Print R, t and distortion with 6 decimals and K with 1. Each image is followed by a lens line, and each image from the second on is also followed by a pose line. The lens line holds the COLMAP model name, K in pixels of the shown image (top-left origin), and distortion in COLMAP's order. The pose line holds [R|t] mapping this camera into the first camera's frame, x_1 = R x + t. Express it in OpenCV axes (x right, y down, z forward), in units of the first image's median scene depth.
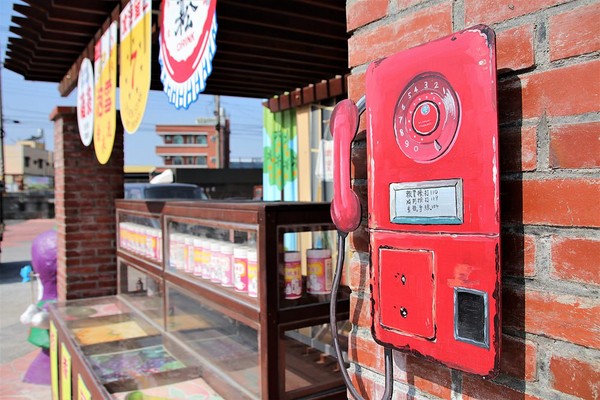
lens RADIAL K [[501.9, 0, 282.6], [0, 501.9, 201.9], [0, 0, 1]] dist [-0.111723, 0.074239]
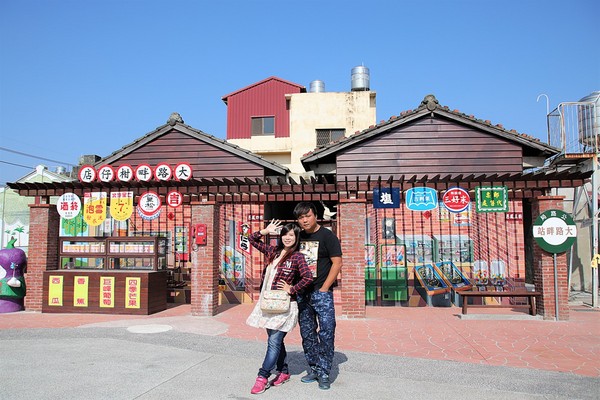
lens RADIAL K [[540.5, 0, 287.7], [0, 540.5, 208.9], [0, 0, 1]] dist [-0.107528, 0.117276]
pose [[0.654826, 0.064858, 0.752991, -1.860071], [0.011318, 0.995358, -0.095577, 0.150491], [-0.755695, 0.071109, 0.651052, -2.105605]]
